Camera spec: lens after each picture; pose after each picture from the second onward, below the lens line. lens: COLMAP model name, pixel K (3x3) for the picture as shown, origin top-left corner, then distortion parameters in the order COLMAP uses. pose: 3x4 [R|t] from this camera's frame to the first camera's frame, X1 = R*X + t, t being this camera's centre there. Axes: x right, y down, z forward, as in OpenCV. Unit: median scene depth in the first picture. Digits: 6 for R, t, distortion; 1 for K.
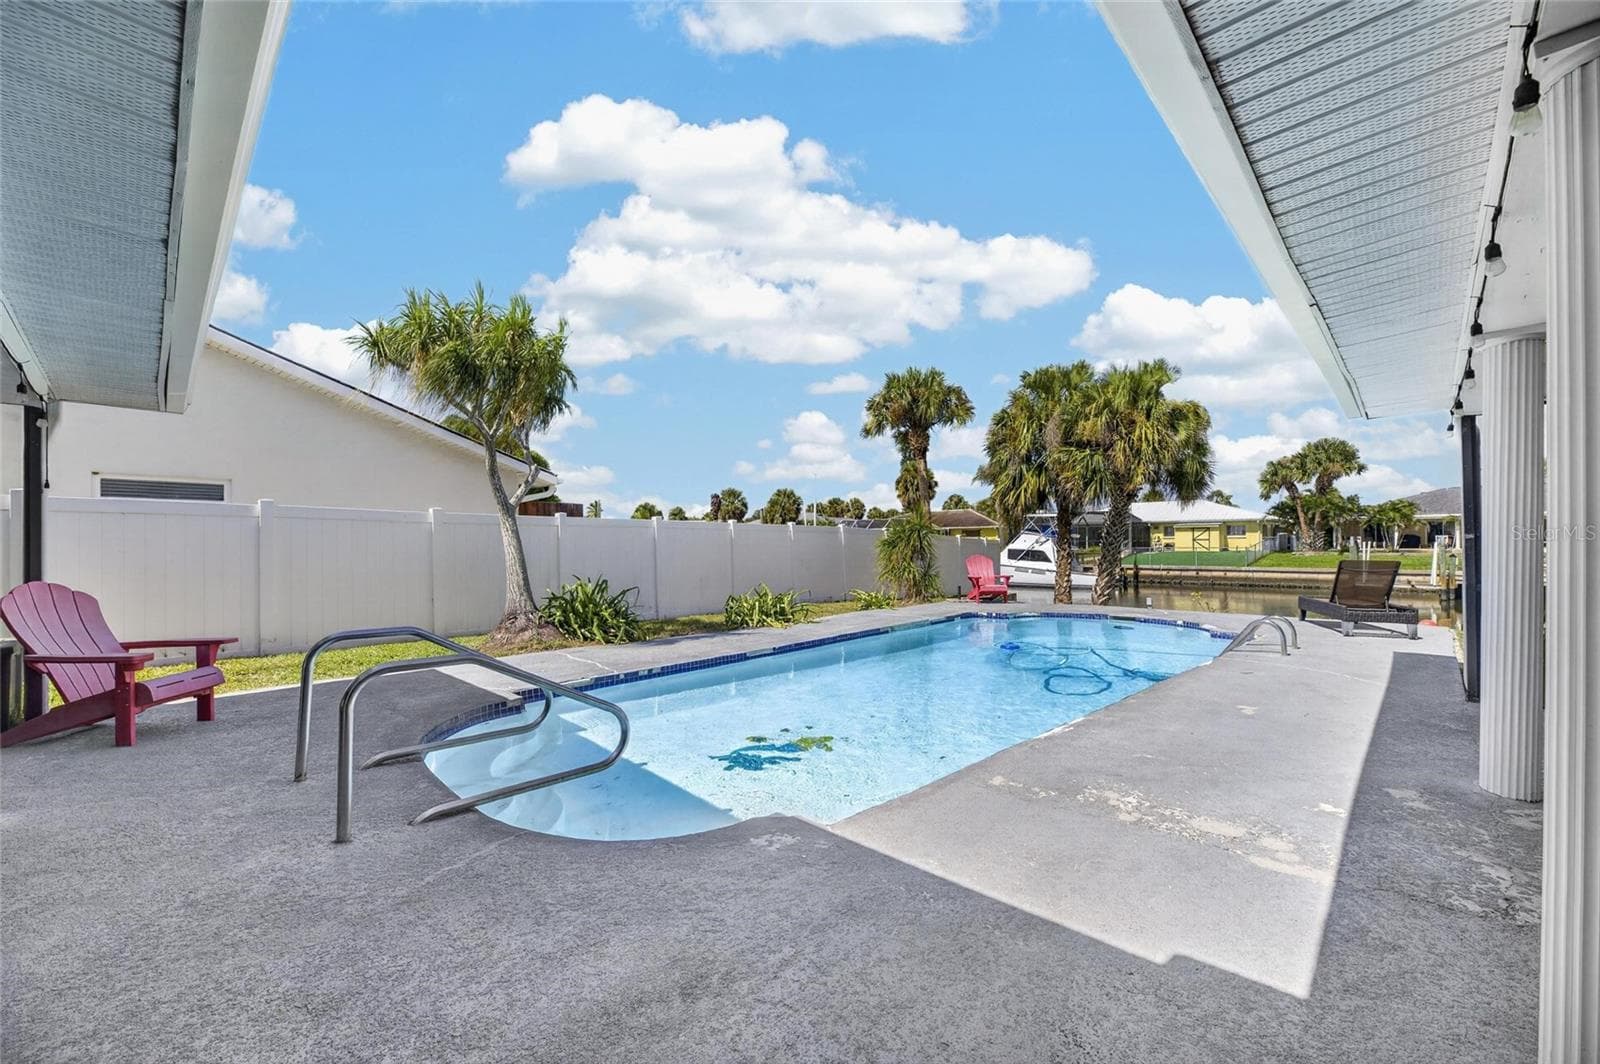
lens RADIAL K [[631.0, 0, 791.7], [0, 631.0, 543.1], [0, 0, 1]] dist [-0.001224, -0.000181]
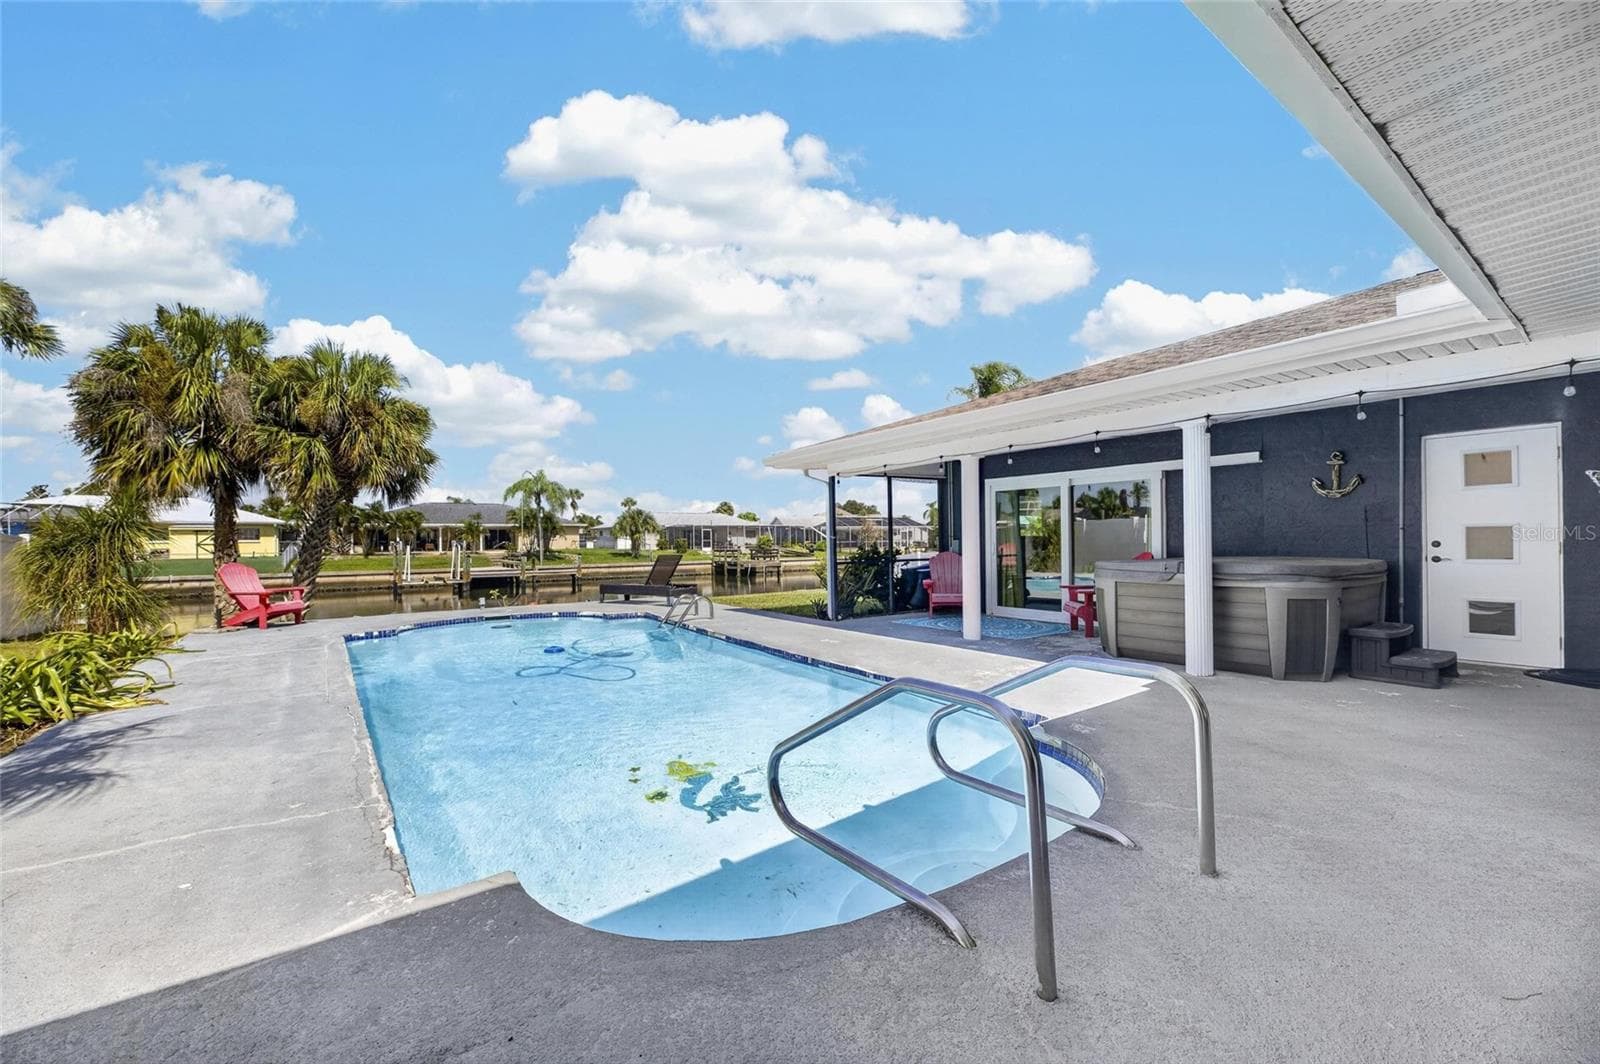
lens RADIAL K [[621.2, 0, 800.0], [0, 621.2, 532.0], [0, 0, 1]] dist [0.014265, -0.000020]
pose [[0.146172, 0.019444, 0.989068, -0.106398], [0.007489, 0.999756, -0.020761, 0.001227], [-0.989231, 0.010442, 0.145991, 0.097470]]
